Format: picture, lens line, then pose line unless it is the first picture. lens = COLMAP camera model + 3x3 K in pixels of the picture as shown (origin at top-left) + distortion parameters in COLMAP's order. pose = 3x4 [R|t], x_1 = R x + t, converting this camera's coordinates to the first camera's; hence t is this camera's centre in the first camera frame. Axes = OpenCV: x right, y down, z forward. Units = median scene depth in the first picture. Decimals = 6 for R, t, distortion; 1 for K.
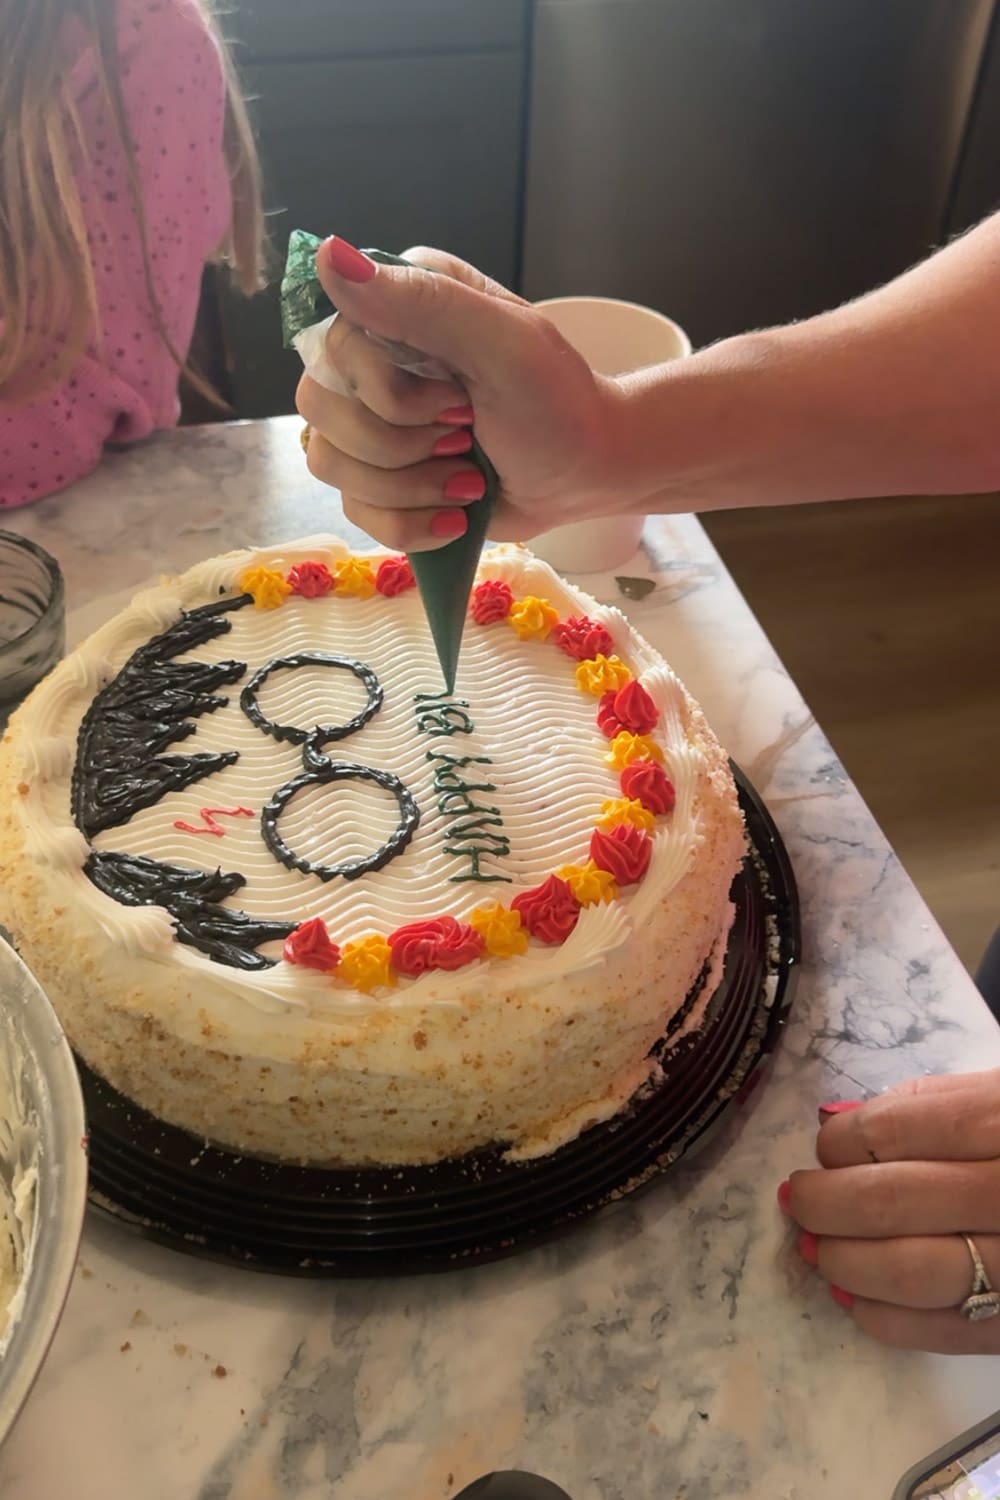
lens RADIAL K [[1428.3, 0, 508.0], [0, 1428.3, 749.8], [0, 0, 1]] dist [0.022983, 0.000000]
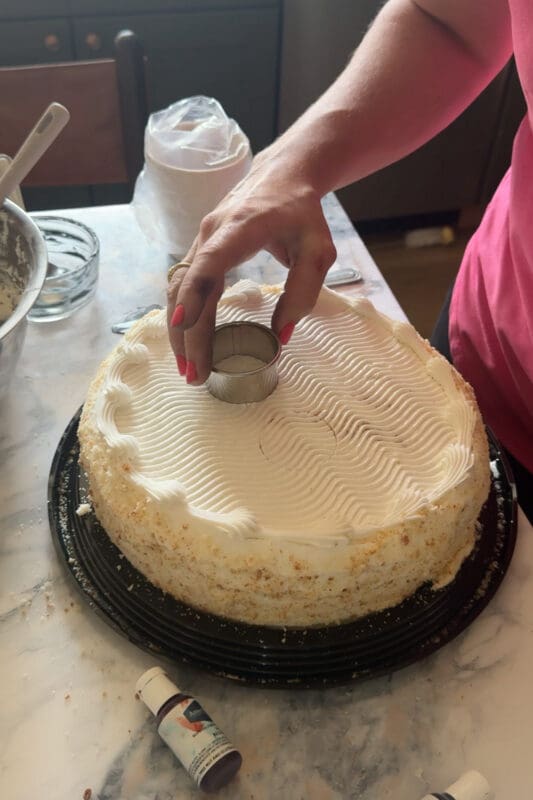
lens RADIAL K [[761.7, 0, 257.6], [0, 761.7, 388.8], [0, 0, 1]] dist [0.022983, 0.000000]
pose [[0.945433, -0.232912, 0.227833, -0.382495], [0.228416, 0.972463, 0.046291, -0.071718], [-0.232341, 0.008276, 0.972599, 0.063325]]
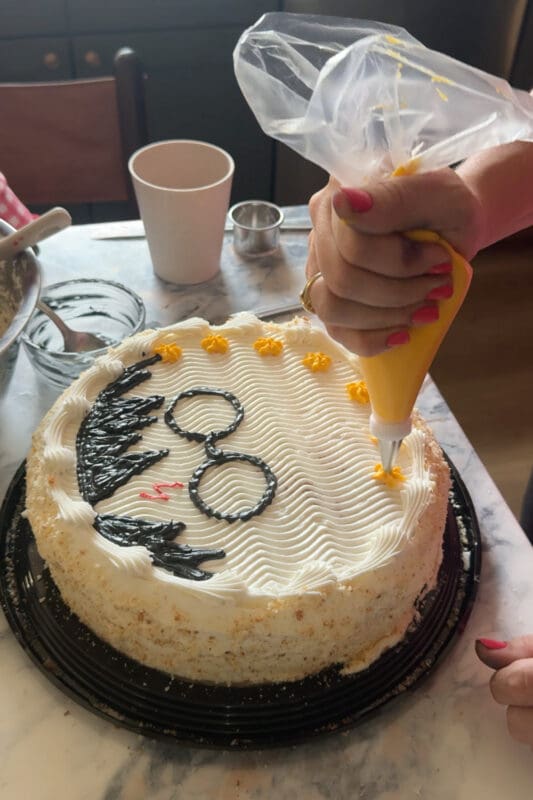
lens RADIAL K [[761.7, 0, 260.2], [0, 761.7, 398.0], [0, 0, 1]] dist [0.022983, 0.000000]
pose [[0.997186, -0.057960, 0.047553, -0.124504], [0.057922, 0.998319, 0.002188, -0.061003], [-0.047600, 0.000573, 0.998866, 0.057707]]
